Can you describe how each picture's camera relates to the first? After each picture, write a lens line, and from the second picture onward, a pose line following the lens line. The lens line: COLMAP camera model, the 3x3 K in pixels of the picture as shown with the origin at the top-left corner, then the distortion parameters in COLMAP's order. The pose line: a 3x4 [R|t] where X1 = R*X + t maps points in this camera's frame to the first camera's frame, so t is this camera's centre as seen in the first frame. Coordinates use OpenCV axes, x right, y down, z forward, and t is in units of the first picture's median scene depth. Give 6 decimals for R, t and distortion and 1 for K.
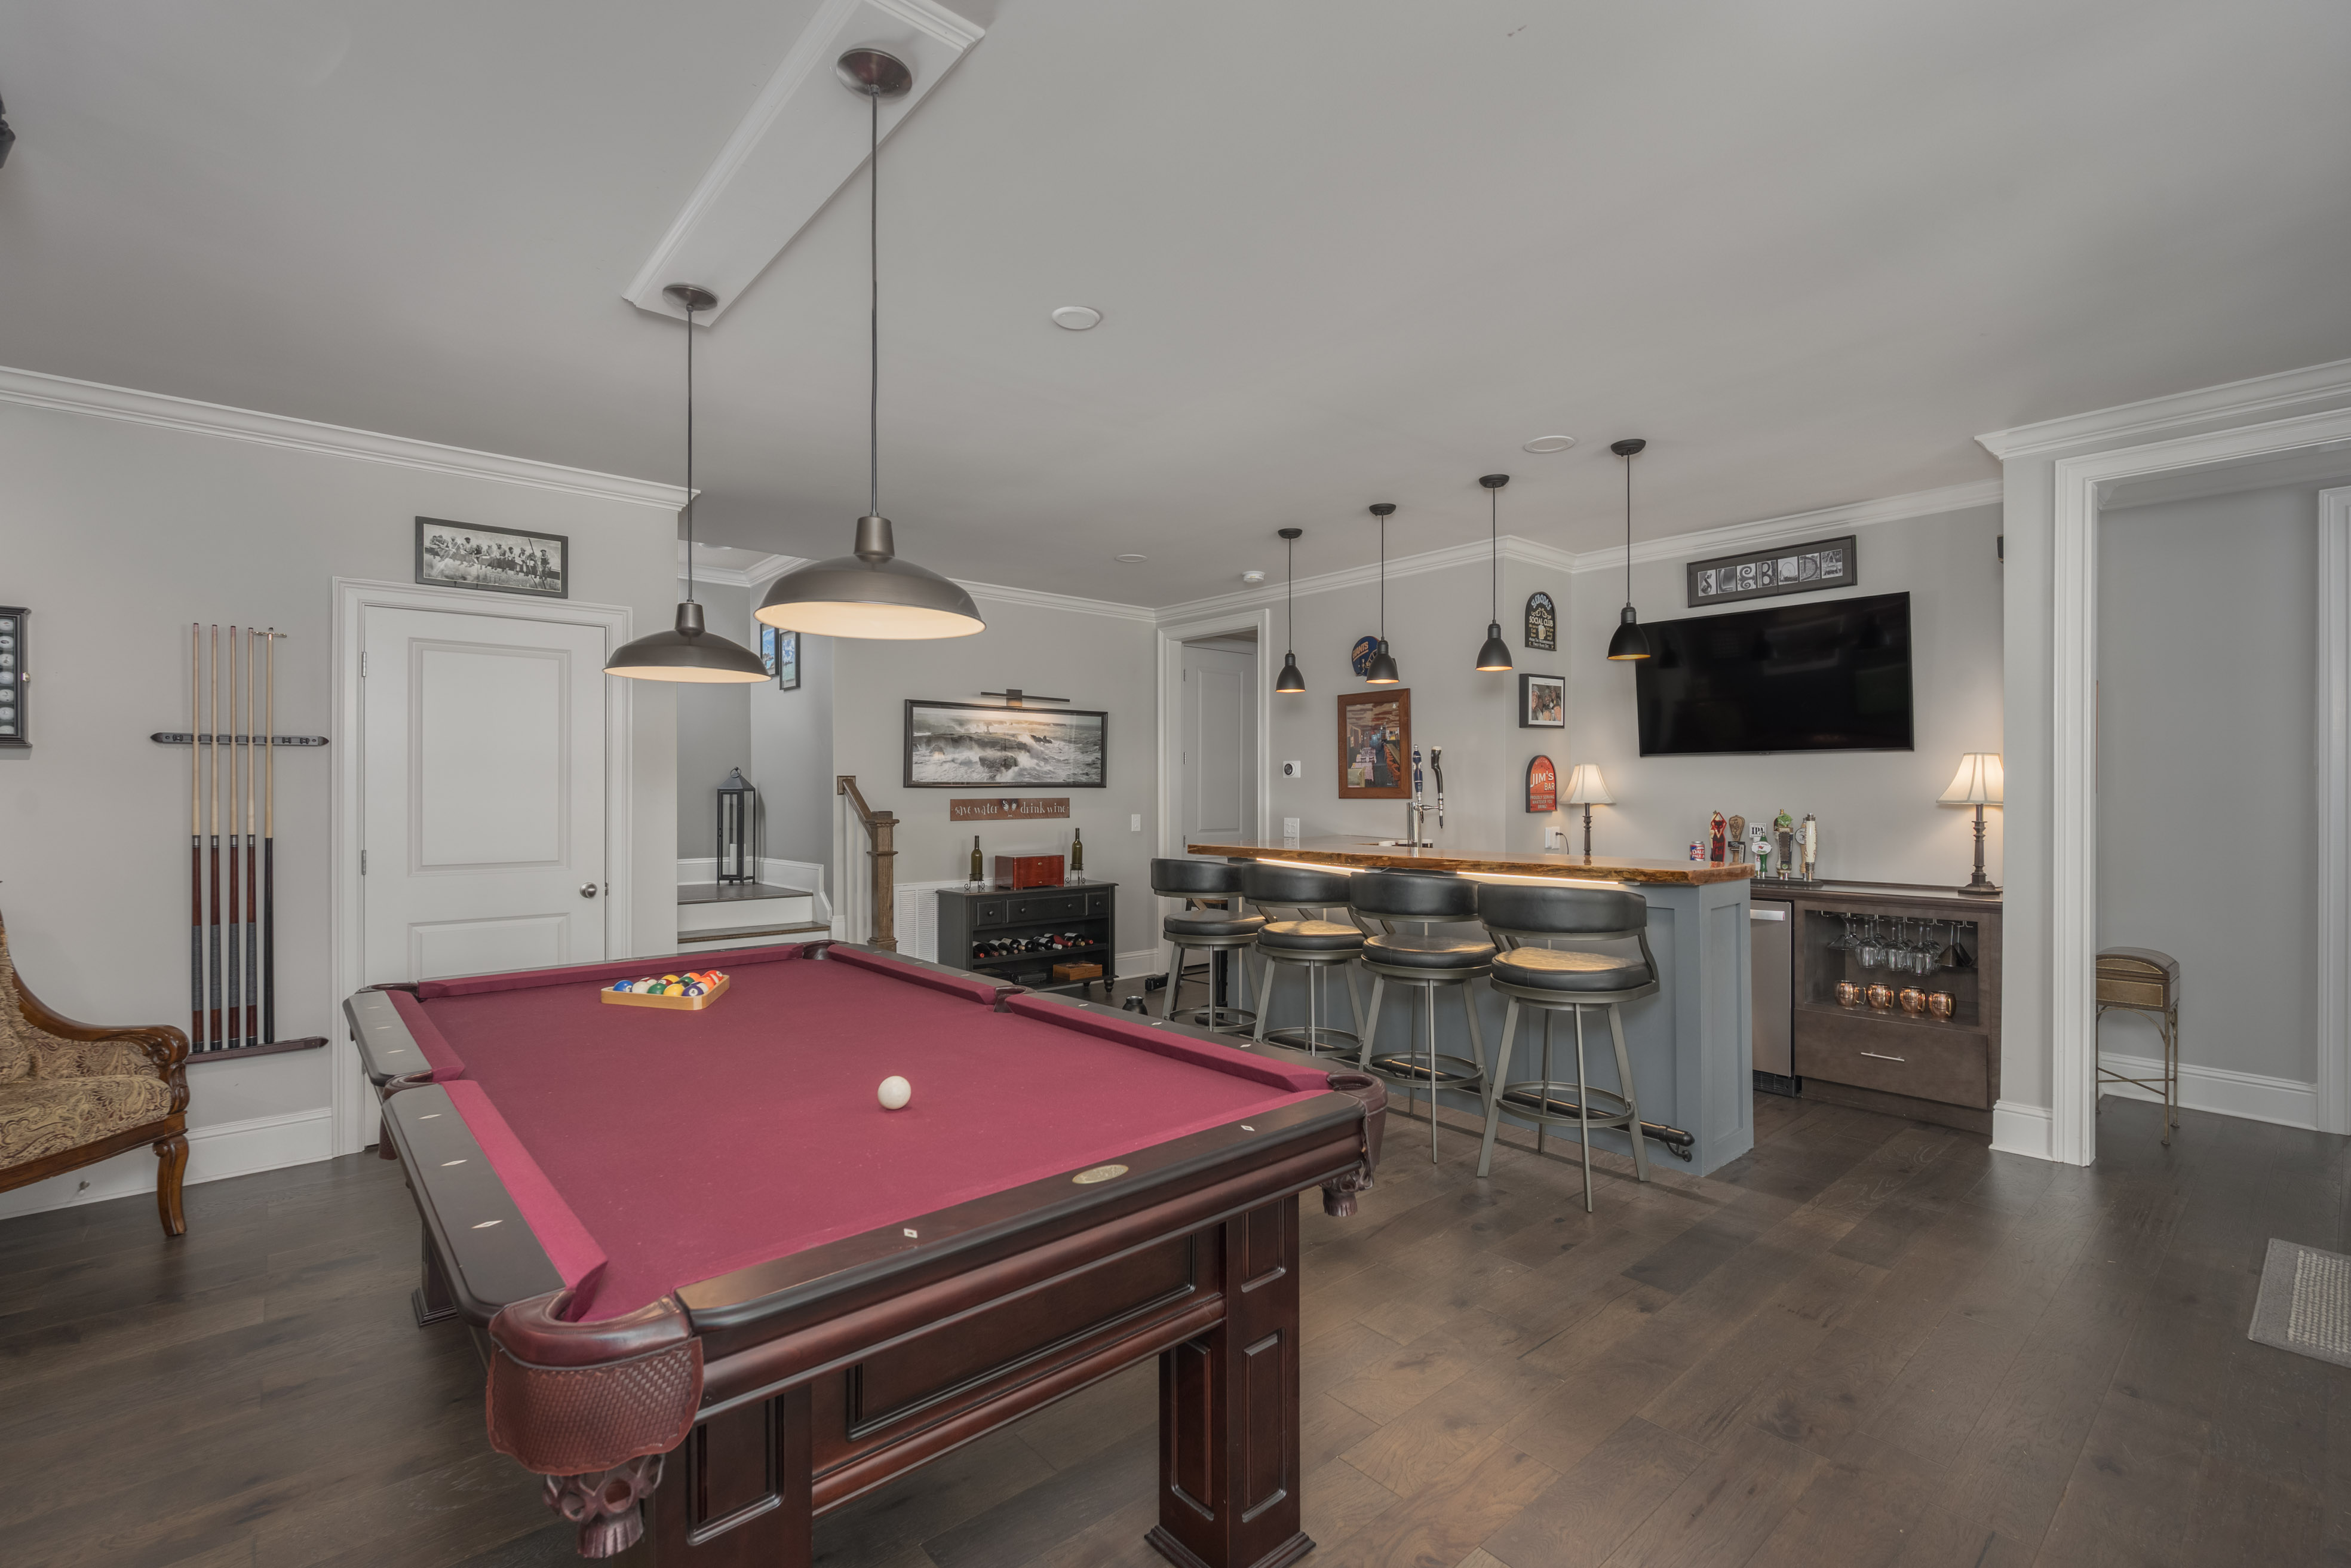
lens RADIAL K [[1043.3, 0, 1176.8], [0, 1043.3, 782.7], [0, 0, 1]] dist [-0.003535, -0.000532]
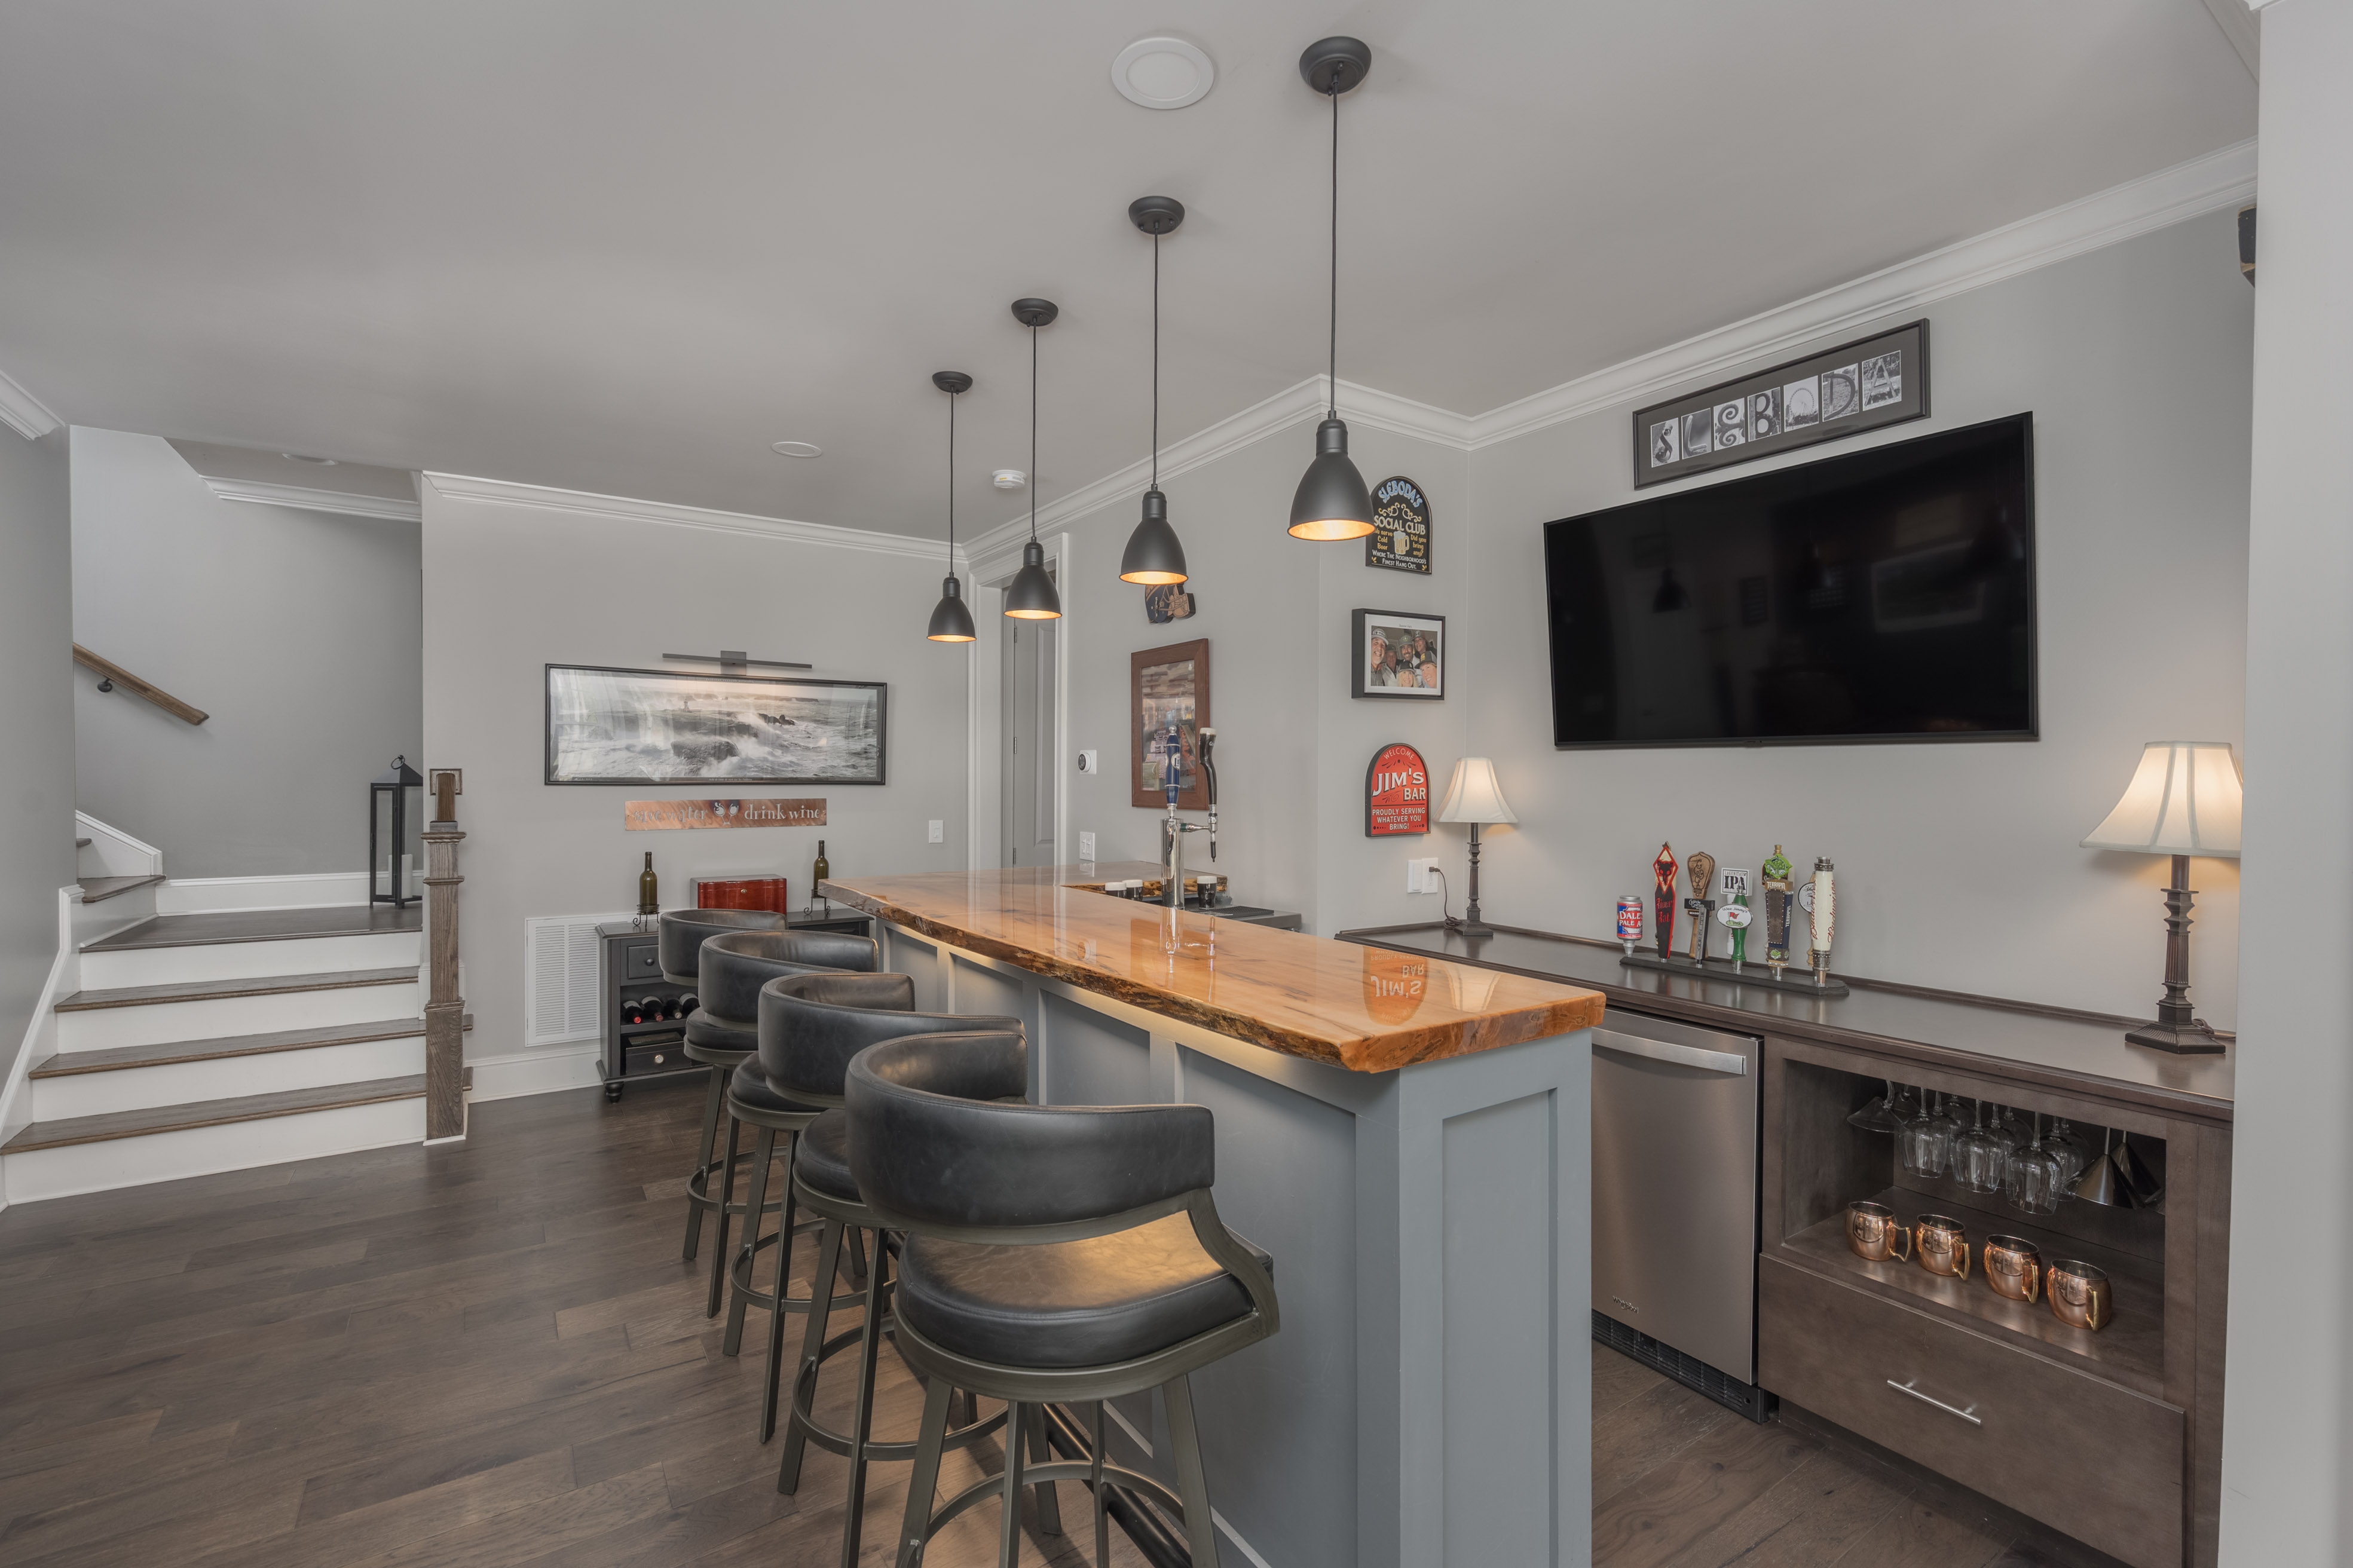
lens RADIAL K [[1044.1, 0, 1168.6], [0, 1044.1, 786.2], [0, 0, 1]] dist [-0.003535, -0.000532]
pose [[0.992627, 0.008324, -0.120923, 0.289794], [-0.006324, 0.999837, 0.016915, -0.010740], [0.121044, -0.016025, 0.992518, 0.371285]]
